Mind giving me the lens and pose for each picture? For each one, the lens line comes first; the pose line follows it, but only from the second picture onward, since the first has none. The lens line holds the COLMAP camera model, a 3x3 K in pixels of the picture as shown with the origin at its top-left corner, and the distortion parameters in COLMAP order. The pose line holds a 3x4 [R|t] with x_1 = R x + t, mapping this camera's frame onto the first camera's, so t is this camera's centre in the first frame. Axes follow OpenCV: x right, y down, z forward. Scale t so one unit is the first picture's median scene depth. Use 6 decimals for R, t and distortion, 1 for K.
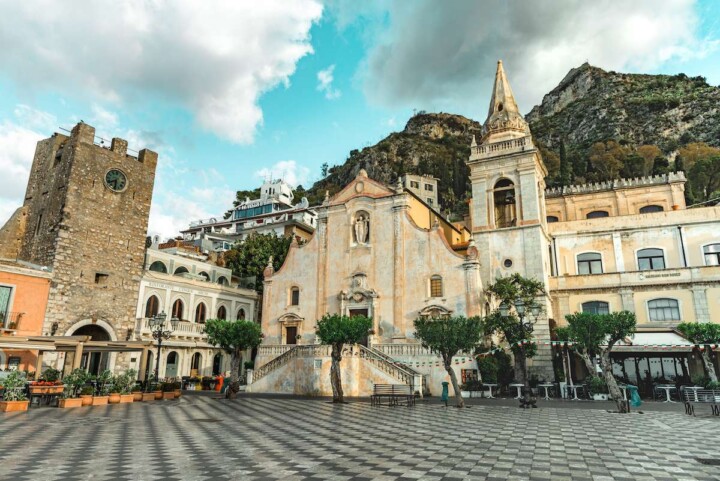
lens RADIAL K [[497.0, 0, 360.0], [0, 497.0, 240.5], [0, 0, 1]] dist [-0.005481, -0.000299]
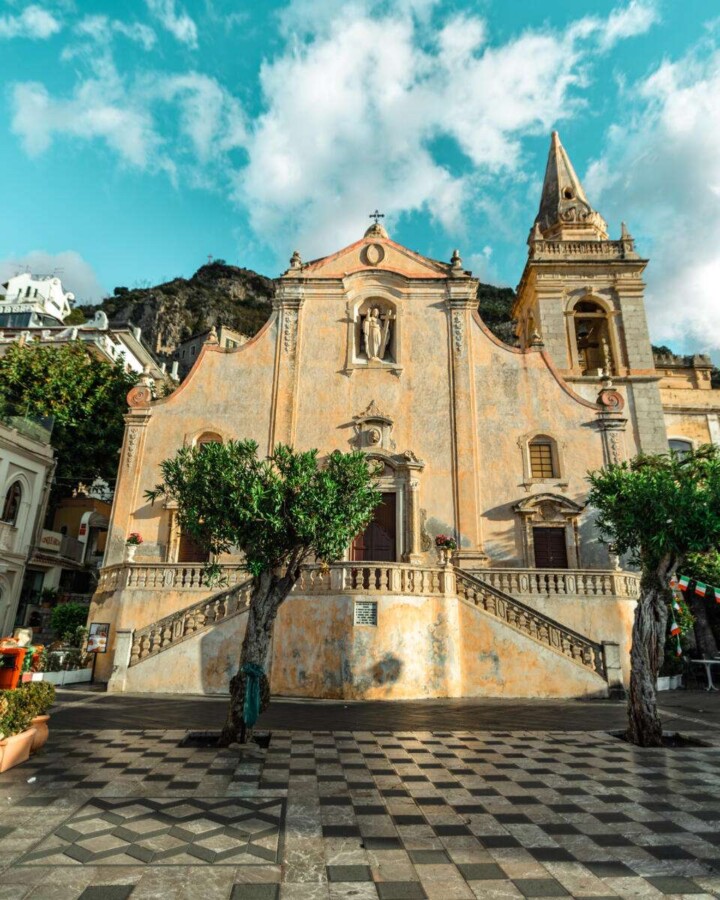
lens RADIAL K [[622.1, 0, 360.4], [0, 622.1, 393.7], [0, 0, 1]] dist [0.018519, 0.000170]
pose [[0.895360, 0.156004, 0.417124, -0.258047], [-0.118387, 0.986314, -0.114761, 0.108927], [-0.429318, 0.053371, 0.901575, 0.441302]]
